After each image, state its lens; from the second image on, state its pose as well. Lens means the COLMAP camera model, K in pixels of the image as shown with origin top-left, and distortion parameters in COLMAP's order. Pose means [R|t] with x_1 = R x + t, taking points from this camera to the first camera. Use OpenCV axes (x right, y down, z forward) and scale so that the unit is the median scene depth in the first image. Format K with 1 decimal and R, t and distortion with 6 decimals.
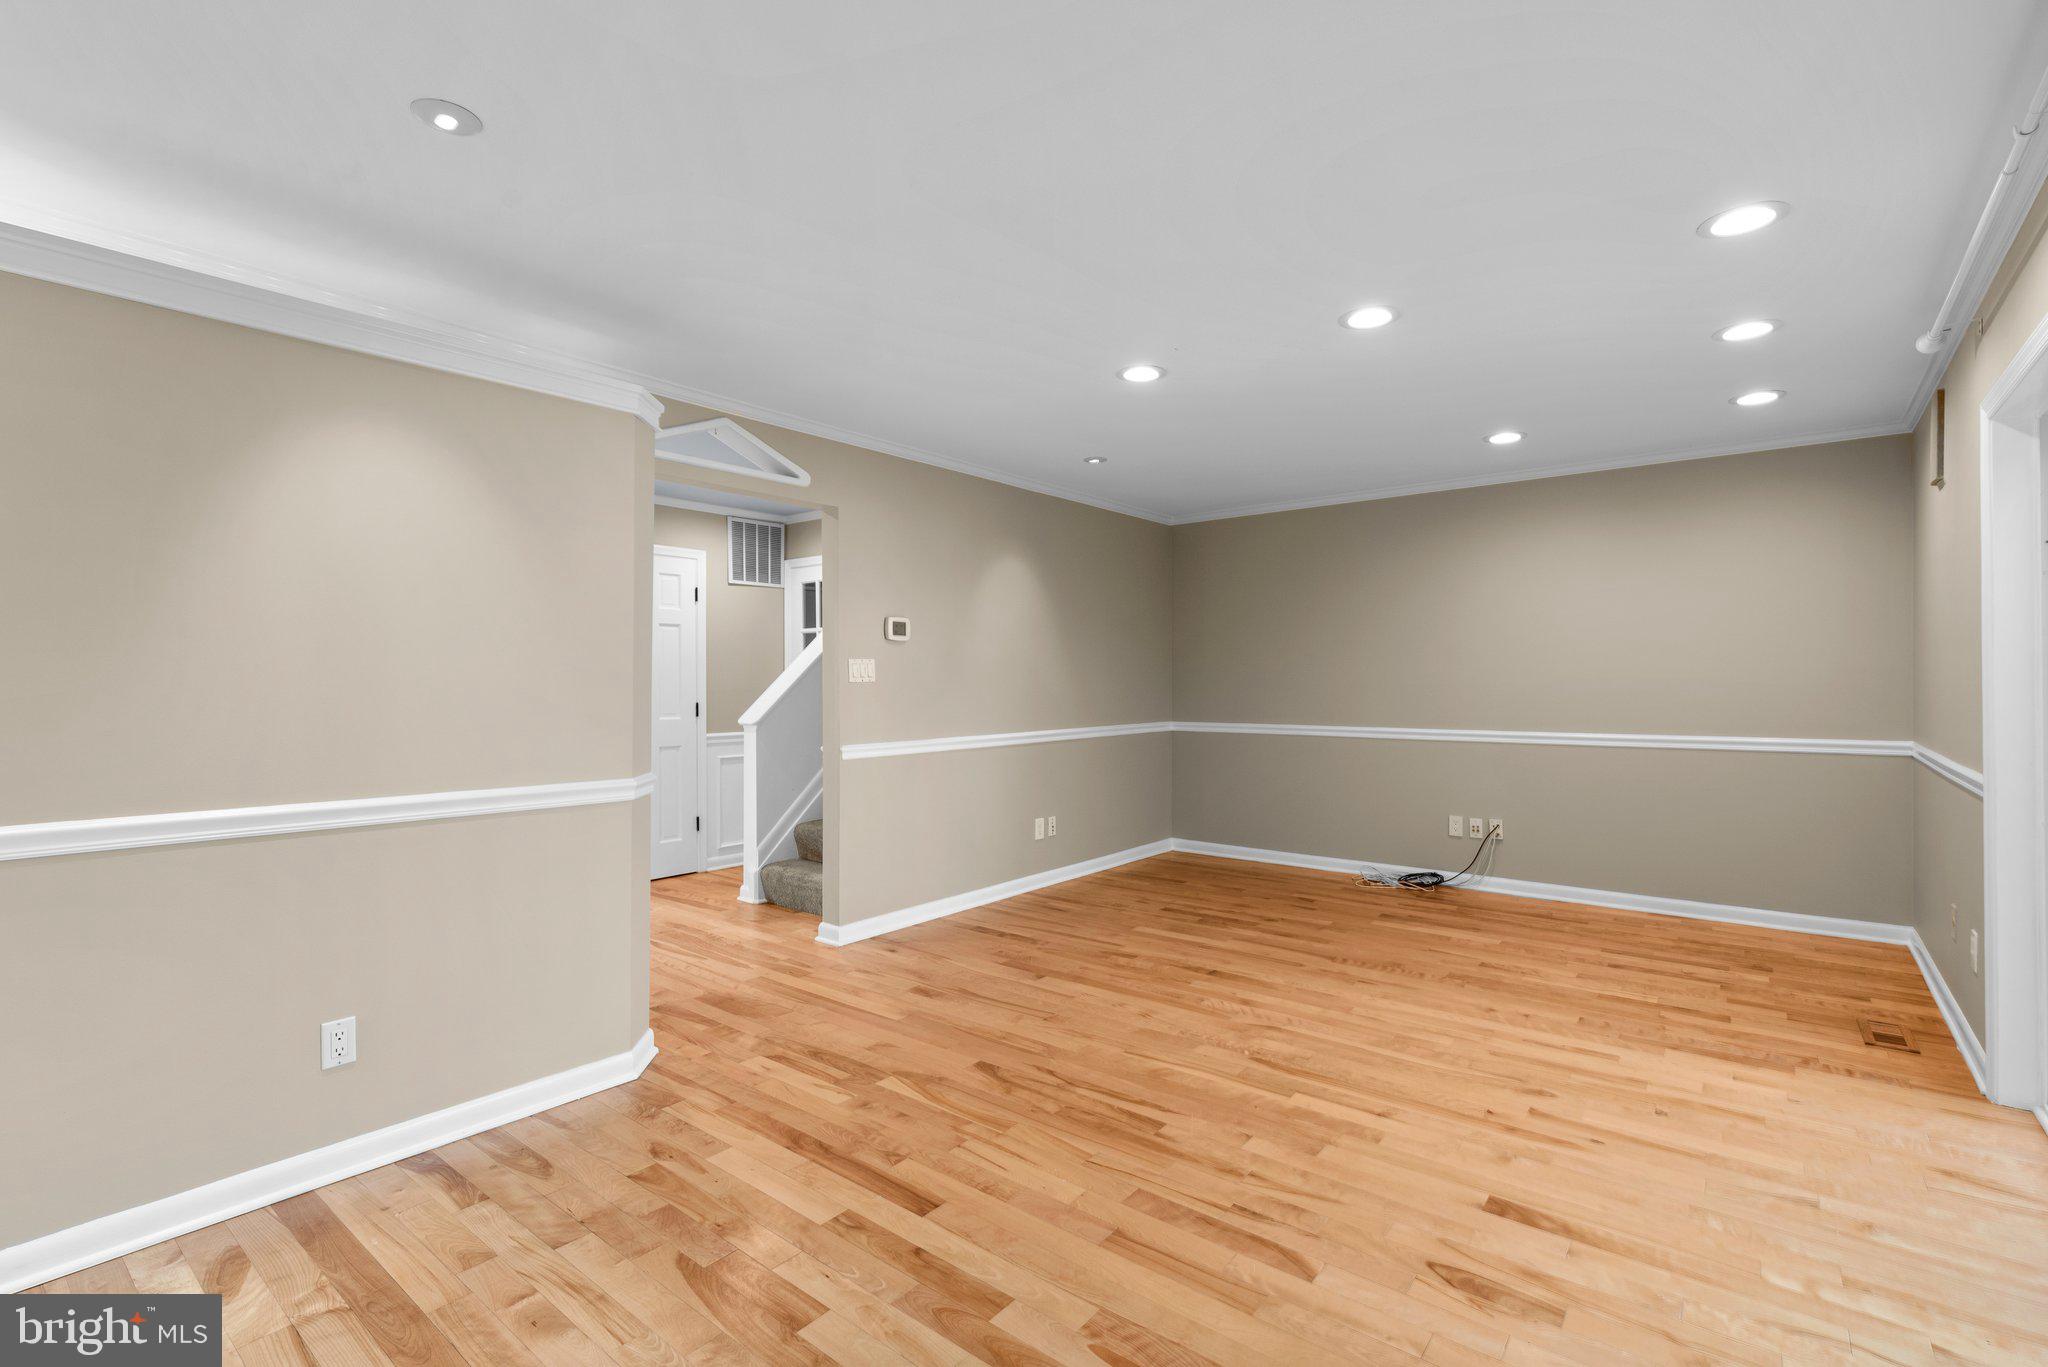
lens RADIAL K [[916.1, 0, 1043.7], [0, 916.1, 680.8], [0, 0, 1]] dist [0.004328, -0.001027]
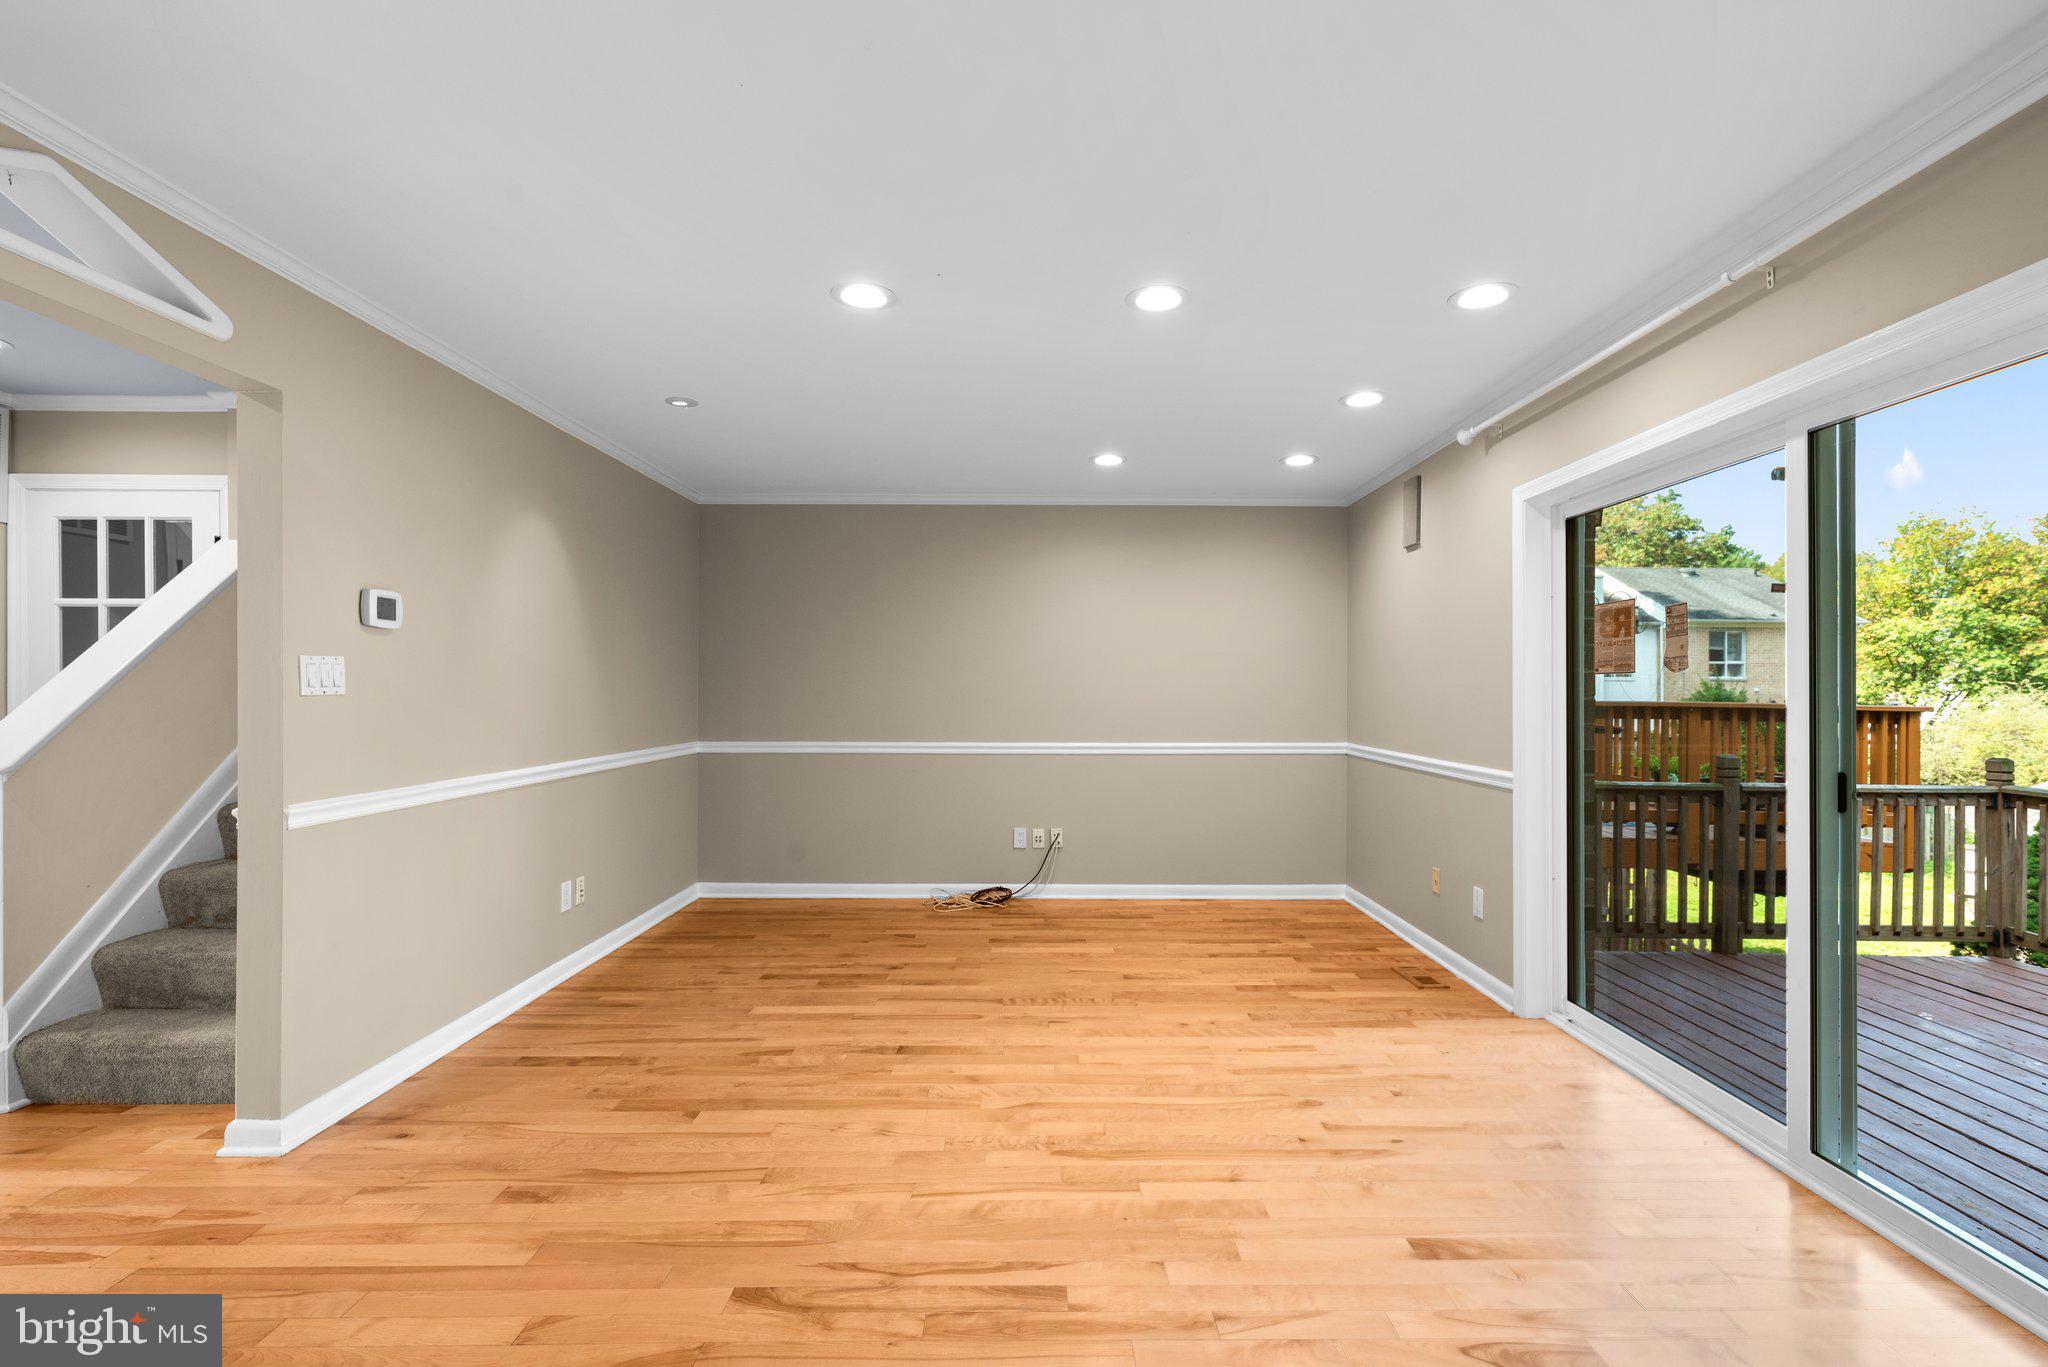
lens RADIAL K [[916.1, 0, 1042.1], [0, 916.1, 692.2], [0, 0, 1]] dist [0.004328, -0.001027]
pose [[0.781025, 0.005204, 0.624478, -0.234727], [-0.006750, 0.999977, 0.000109, -0.004032], [-0.624463, -0.004300, 0.781042, 0.280052]]
